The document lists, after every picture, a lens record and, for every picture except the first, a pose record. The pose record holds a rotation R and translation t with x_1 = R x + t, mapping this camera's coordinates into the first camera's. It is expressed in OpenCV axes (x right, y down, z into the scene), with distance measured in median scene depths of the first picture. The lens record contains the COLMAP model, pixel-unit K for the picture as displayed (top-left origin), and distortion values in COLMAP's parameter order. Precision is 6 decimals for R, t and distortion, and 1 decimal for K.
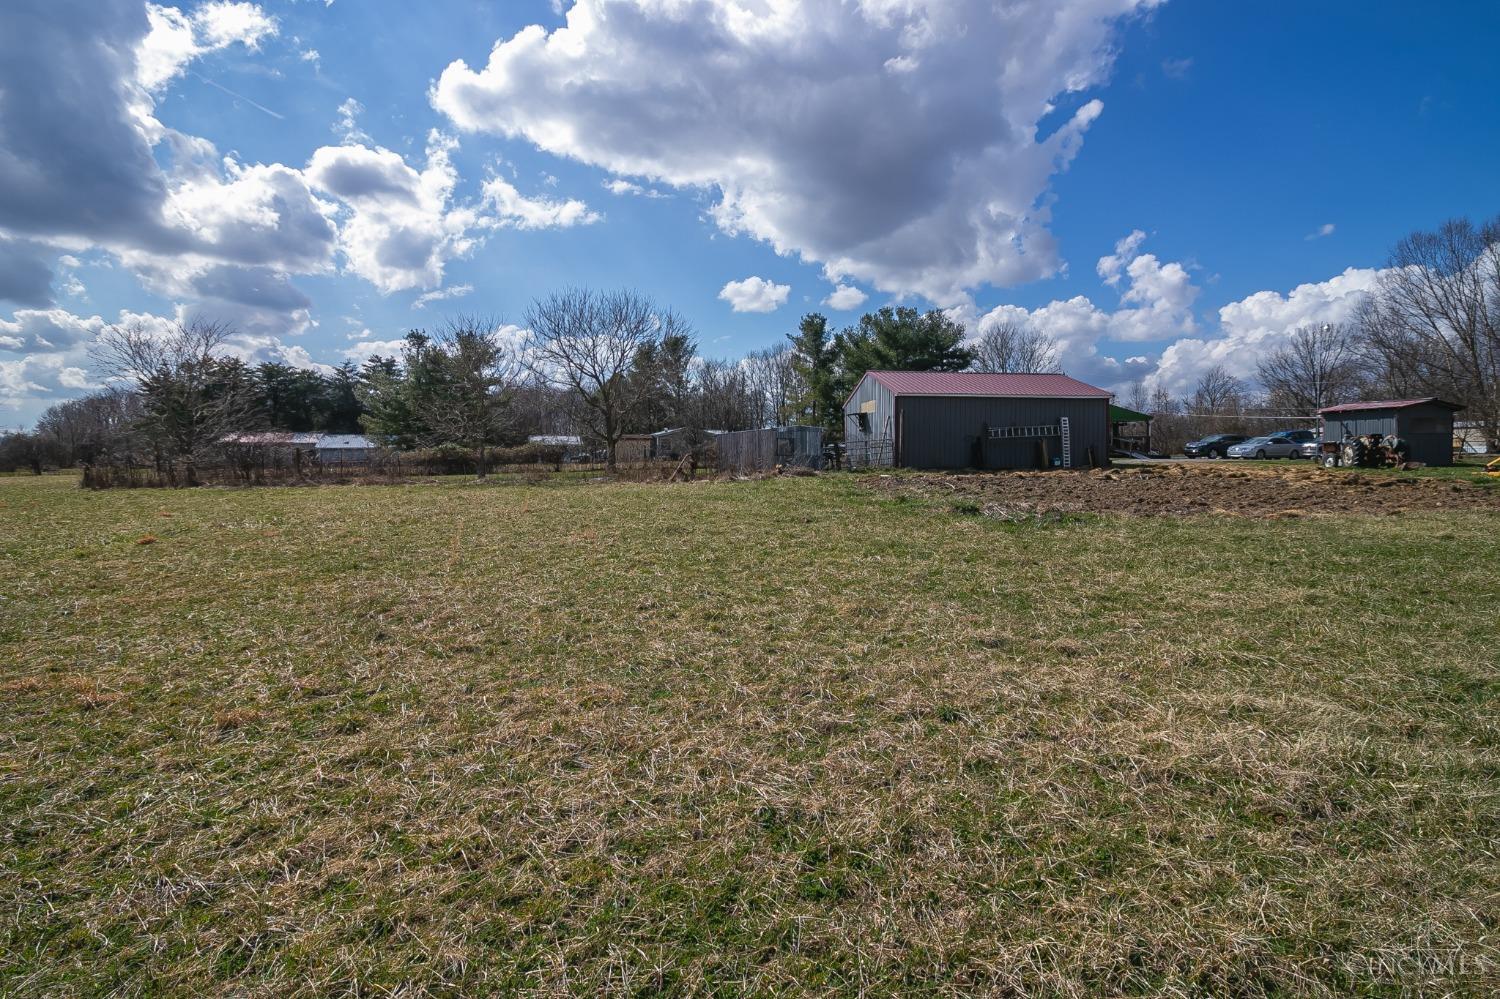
lens RADIAL K [[746.0, 0, 752.3], [0, 746.0, 483.6], [0, 0, 1]] dist [-0.001025, -0.000463]
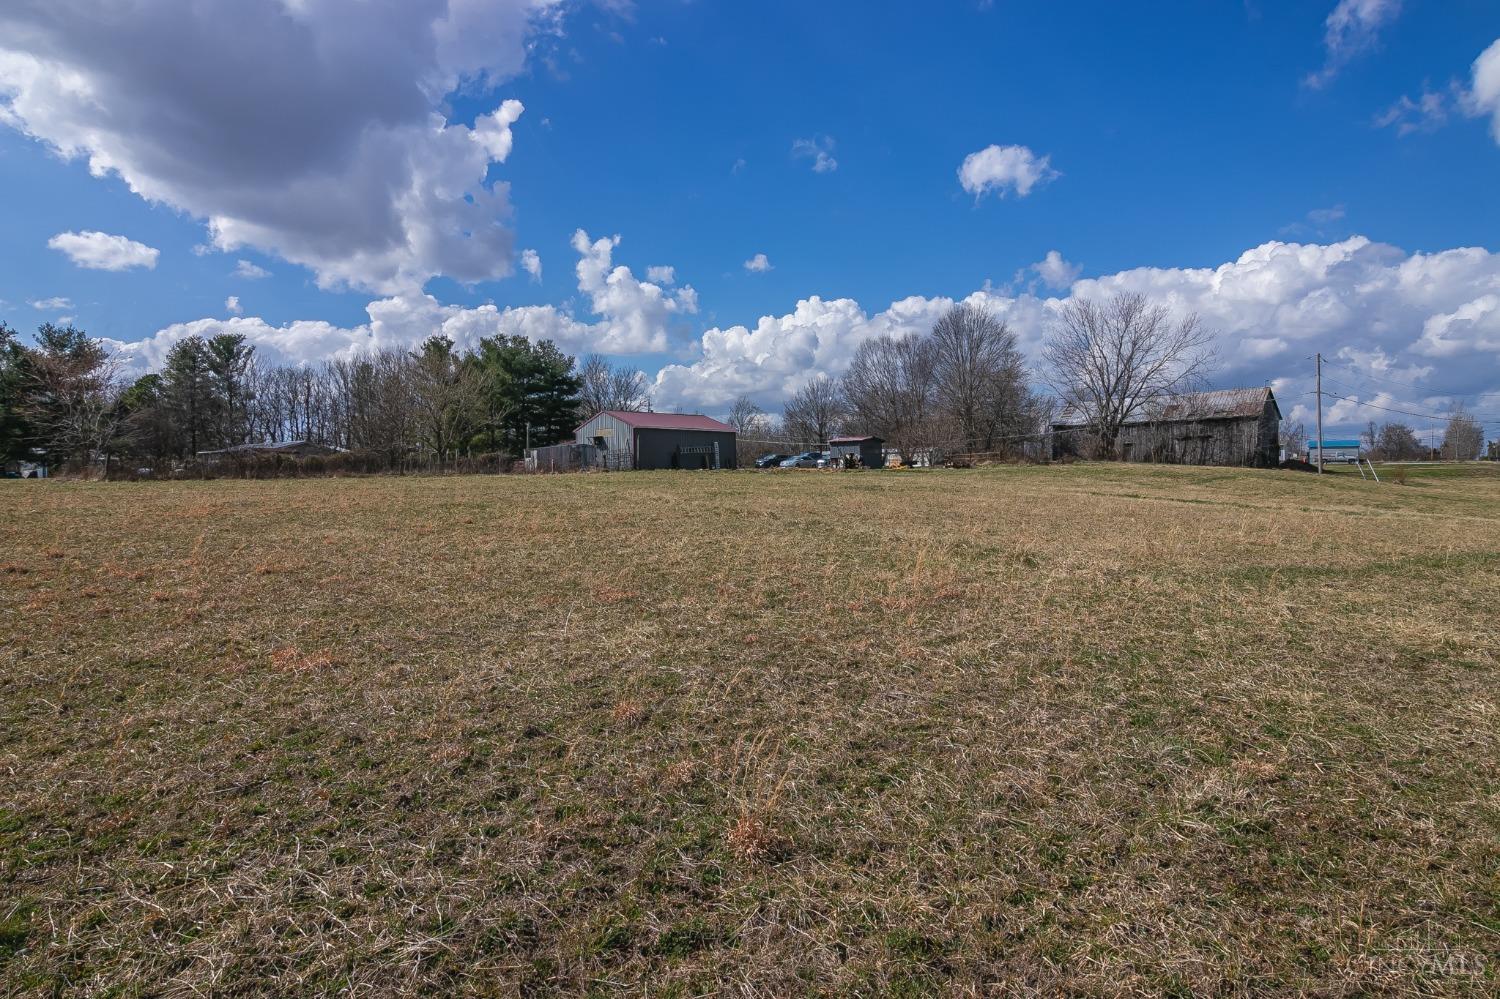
lens RADIAL K [[946.5, 0, 750.0], [0, 946.5, 499.5], [0, 0, 1]] dist [-0.009921, 0.000326]
pose [[0.834349, -0.010854, 0.551129, -0.559203], [0.021671, 0.999679, -0.013120, 0.059375], [-0.550810, 0.022890, 0.834317, -0.681358]]
